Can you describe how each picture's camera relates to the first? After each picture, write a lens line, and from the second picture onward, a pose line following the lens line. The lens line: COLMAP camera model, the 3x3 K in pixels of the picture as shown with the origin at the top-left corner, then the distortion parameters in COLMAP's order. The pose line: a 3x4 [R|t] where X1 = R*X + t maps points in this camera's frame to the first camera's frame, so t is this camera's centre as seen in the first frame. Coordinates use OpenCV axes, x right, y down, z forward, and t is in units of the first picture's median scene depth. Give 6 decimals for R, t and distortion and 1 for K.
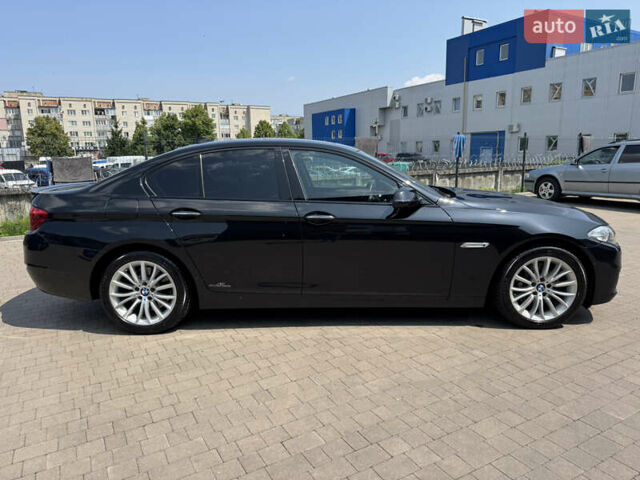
lens RADIAL K [[444.5, 0, 319.5], [0, 444.5, 244.1], [0, 0, 1]] dist [0.038985, -0.049928]
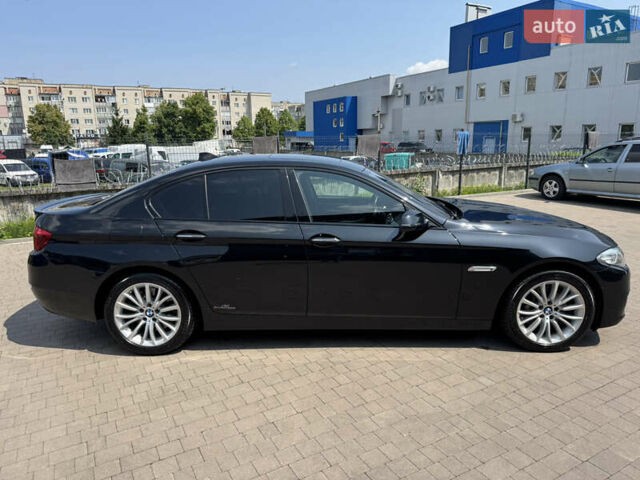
lens RADIAL K [[444.5, 0, 317.1], [0, 444.5, 242.6], [0, 0, 1]] dist [0.038985, -0.049928]
pose [[0.999969, 0.002503, -0.007469, -0.002446], [-0.002325, 0.999714, 0.023795, -0.019222], [0.007526, -0.023776, 0.999689, 0.002366]]
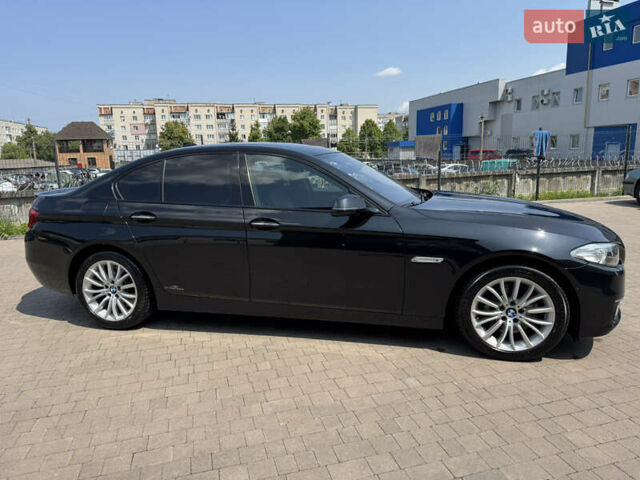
lens RADIAL K [[444.5, 0, 318.0], [0, 444.5, 241.9], [0, 0, 1]] dist [0.038985, -0.049928]
pose [[0.971719, 0.035323, -0.233483, 0.083656], [-0.035778, 0.999357, 0.002288, -0.006824], [0.233414, 0.006130, 0.972358, 0.020113]]
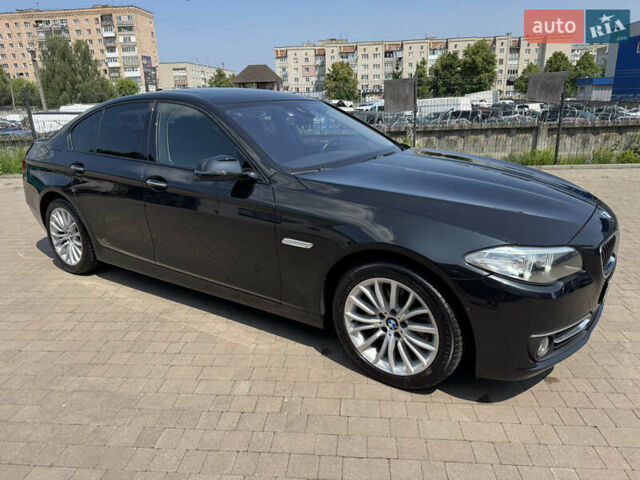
lens RADIAL K [[444.5, 0, 318.7], [0, 444.5, 239.7], [0, 0, 1]] dist [0.038985, -0.049928]
pose [[0.828628, 0.159461, -0.536607, 0.185410], [-0.096422, 0.984900, 0.143784, -0.026535], [0.551433, -0.067403, 0.831492, 0.105360]]
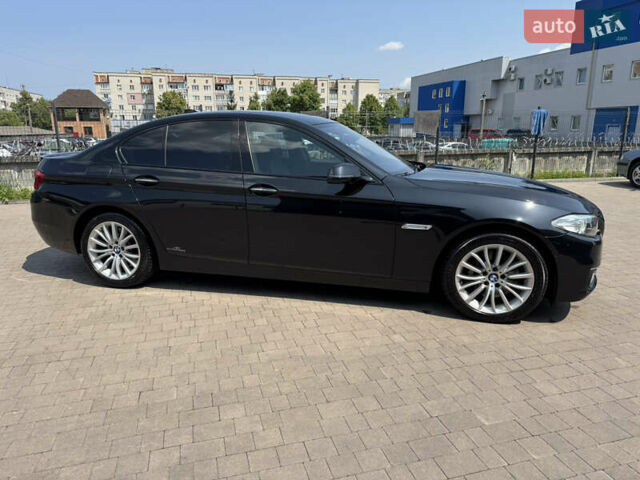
lens RADIAL K [[444.5, 0, 317.8], [0, 444.5, 240.8], [0, 0, 1]] dist [0.038985, -0.049928]
pose [[0.971885, 0.070937, -0.224518, 0.087542], [-0.060563, 0.996769, 0.052768, -0.001153], [0.227536, -0.037687, 0.973040, 0.008424]]
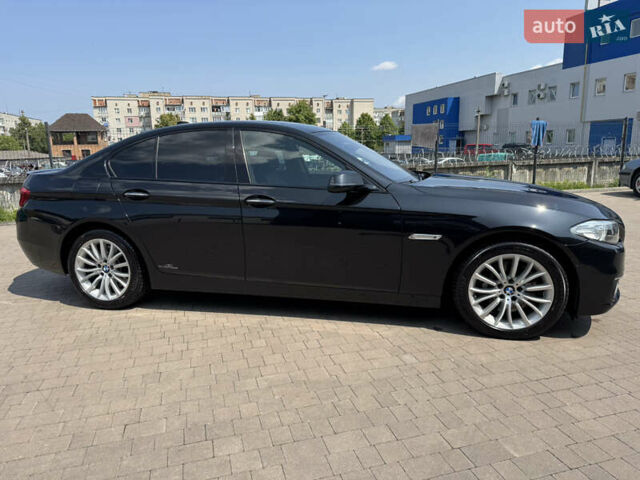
lens RADIAL K [[444.5, 0, 315.3], [0, 444.5, 242.6], [0, 0, 1]] dist [0.038985, -0.049928]
pose [[0.972656, 0.044087, -0.228030, 0.082644], [-0.041475, 0.999008, 0.016238, 0.002030], [0.228519, -0.006337, 0.973519, 0.023432]]
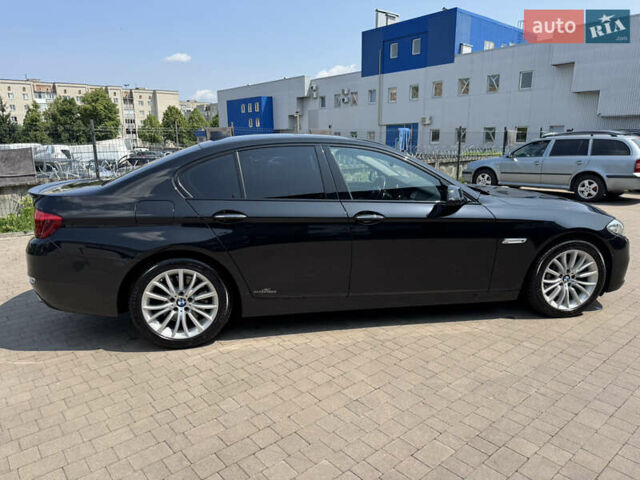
lens RADIAL K [[444.5, 0, 315.1], [0, 444.5, 244.9], [0, 0, 1]] dist [0.038985, -0.049928]
pose [[0.983781, -0.031336, 0.176616, -0.071167], [0.026905, 0.999262, 0.027429, -0.007315], [-0.177345, -0.022232, 0.983898, 0.014552]]
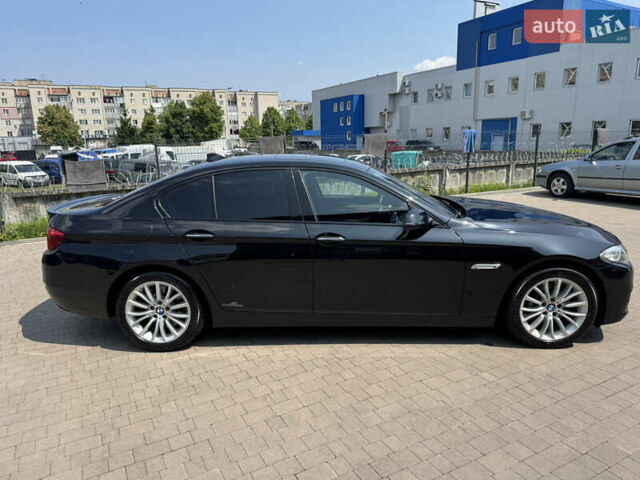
lens RADIAL K [[444.5, 0, 317.0], [0, 444.5, 245.5], [0, 0, 1]] dist [0.038985, -0.049928]
pose [[0.999689, -0.001417, -0.024915, -0.001186], [0.002226, 0.999469, 0.032508, -0.019171], [0.024856, -0.032554, 0.999161, -0.002621]]
